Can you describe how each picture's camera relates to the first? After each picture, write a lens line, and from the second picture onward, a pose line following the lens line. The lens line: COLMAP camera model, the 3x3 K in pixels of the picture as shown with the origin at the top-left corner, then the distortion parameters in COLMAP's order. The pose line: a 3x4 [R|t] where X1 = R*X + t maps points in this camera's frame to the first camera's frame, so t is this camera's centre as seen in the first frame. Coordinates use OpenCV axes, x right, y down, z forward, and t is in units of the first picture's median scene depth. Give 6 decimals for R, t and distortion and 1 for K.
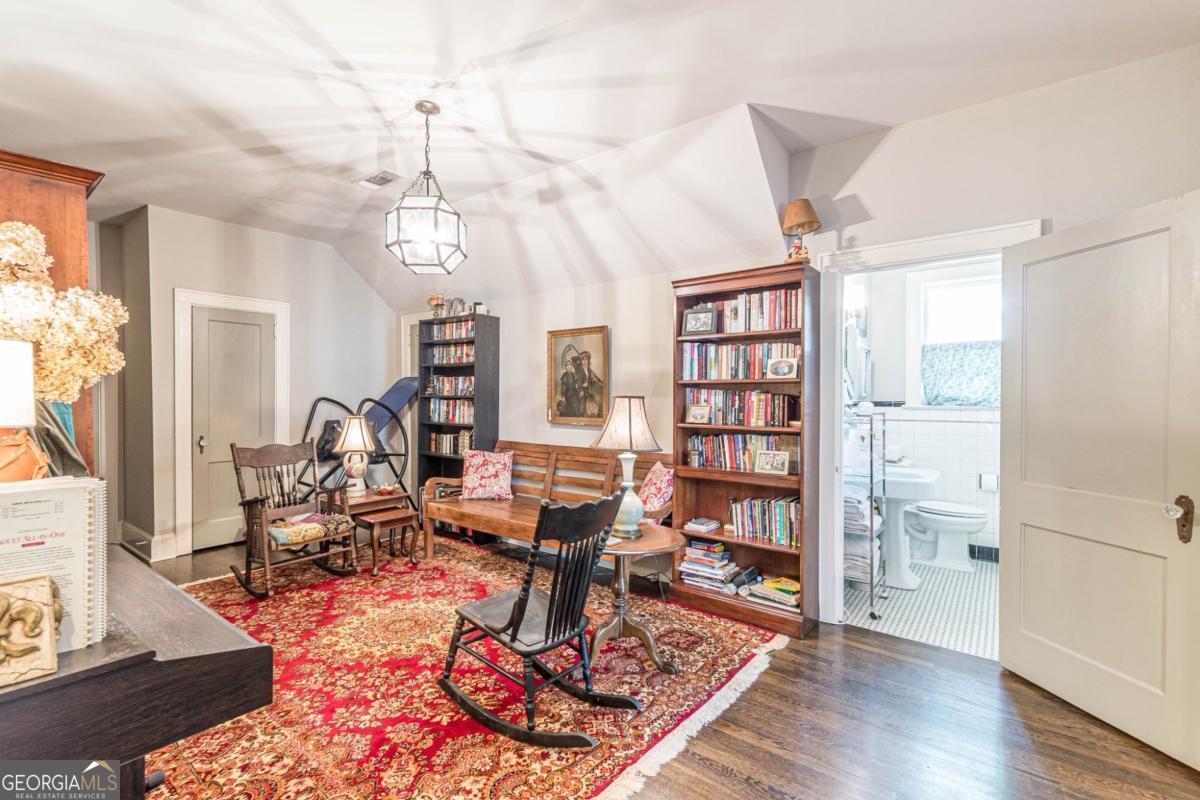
lens RADIAL K [[530.8, 0, 596.7], [0, 530.8, 402.7], [0, 0, 1]] dist [0.007589, 0.000299]
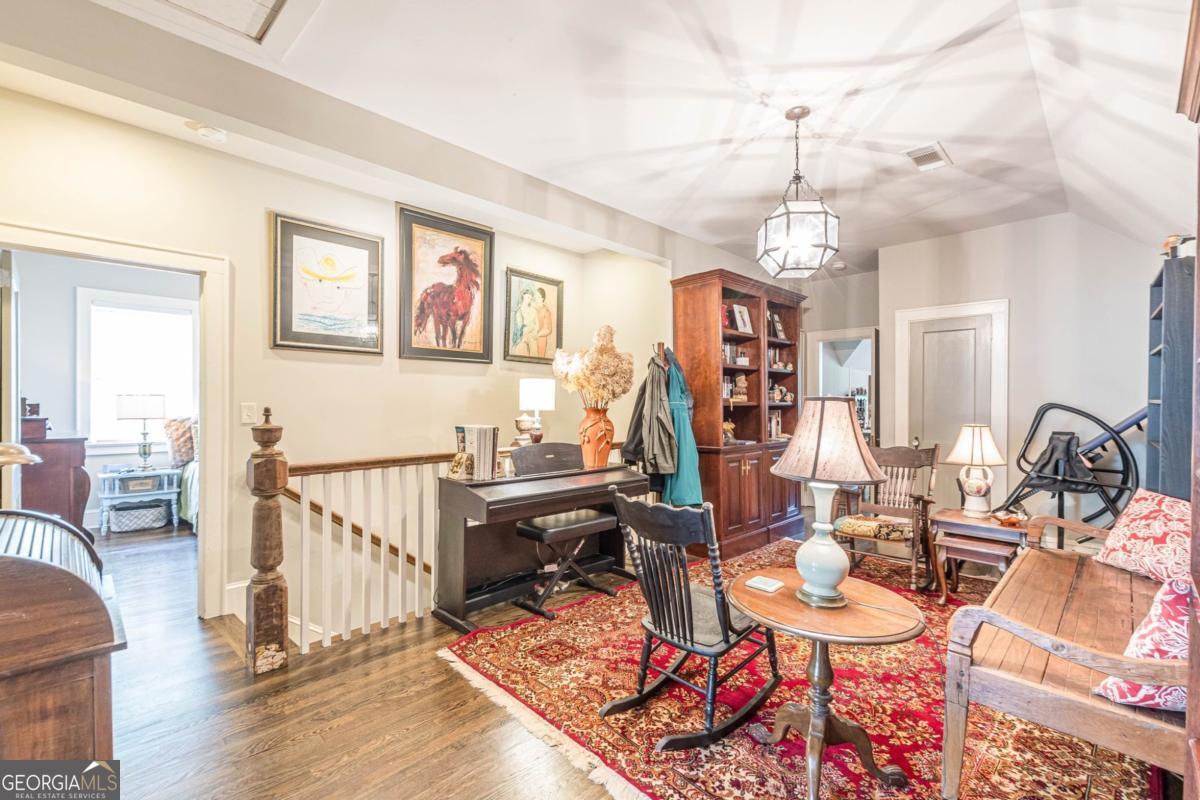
lens RADIAL K [[530.8, 0, 596.7], [0, 530.8, 402.7], [0, 0, 1]] dist [0.007589, 0.000299]
pose [[-0.122866, 0.000500, -0.992423, 0.655139], [-0.017584, 0.999842, 0.002681, -0.000811], [0.992268, 0.017780, -0.122837, 0.675941]]
